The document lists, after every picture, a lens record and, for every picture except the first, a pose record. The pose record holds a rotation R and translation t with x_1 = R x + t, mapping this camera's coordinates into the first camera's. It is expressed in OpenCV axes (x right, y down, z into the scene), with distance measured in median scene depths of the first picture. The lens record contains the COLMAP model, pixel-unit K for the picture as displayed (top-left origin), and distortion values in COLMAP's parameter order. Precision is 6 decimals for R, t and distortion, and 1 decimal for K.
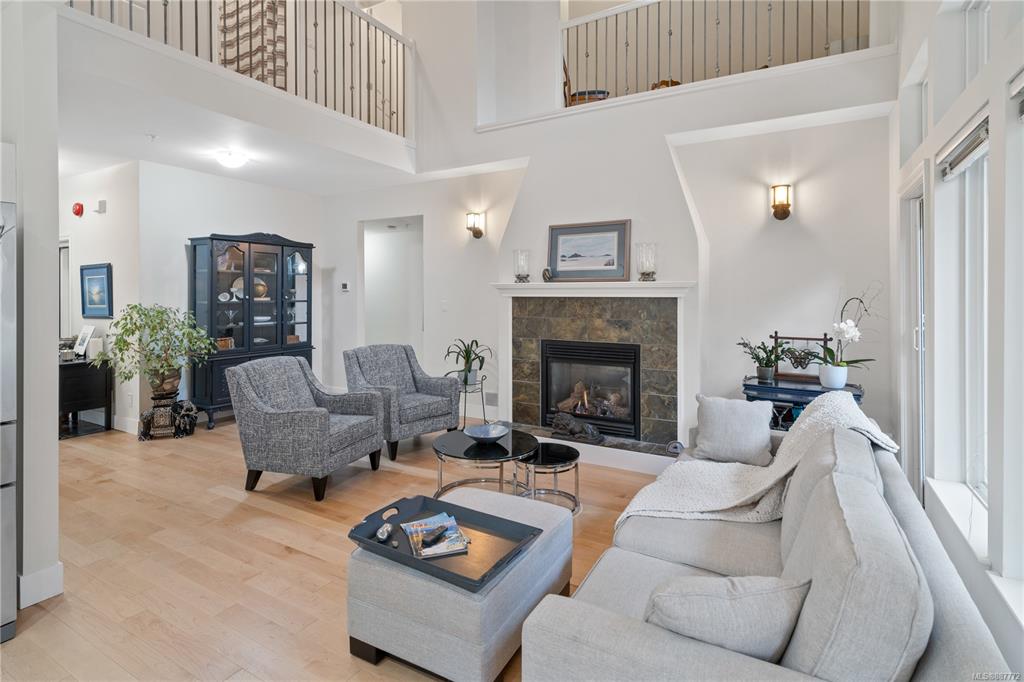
lens RADIAL K [[508.2, 0, 506.0], [0, 508.2, 297.6], [0, 0, 1]] dist [0.012214, -0.005267]
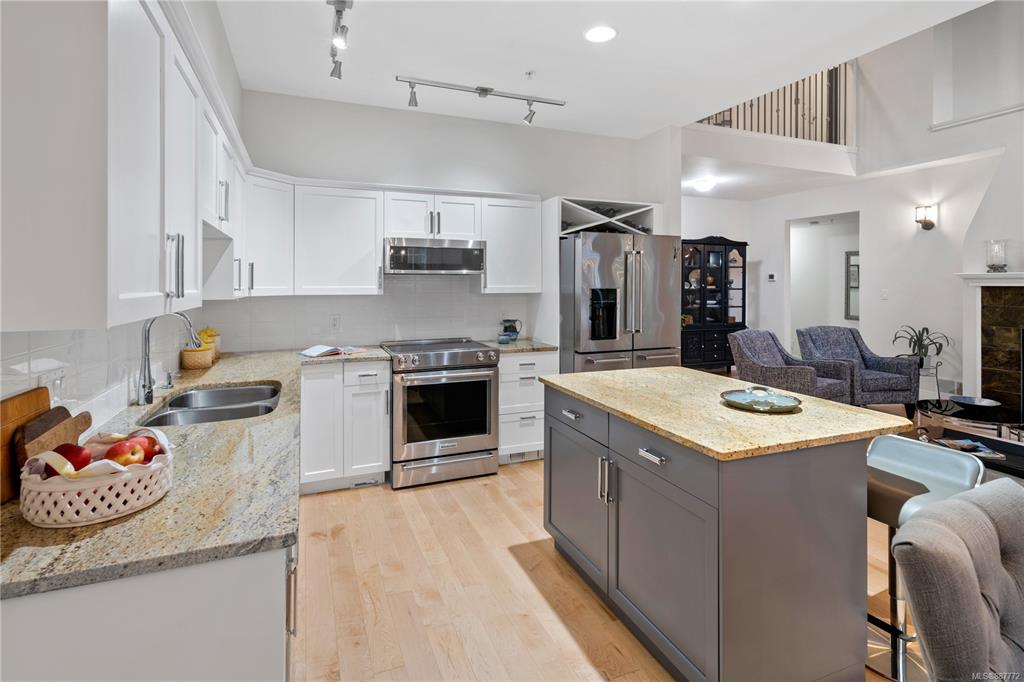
lens RADIAL K [[508.2, 0, 509.3], [0, 508.2, 285.4], [0, 0, 1]] dist [0.012214, -0.005267]
pose [[0.802080, 0.004741, -0.597197, -0.125111], [-0.007736, 0.999967, -0.002452, 0.006212], [0.597166, 0.006587, 0.802091, -0.368880]]
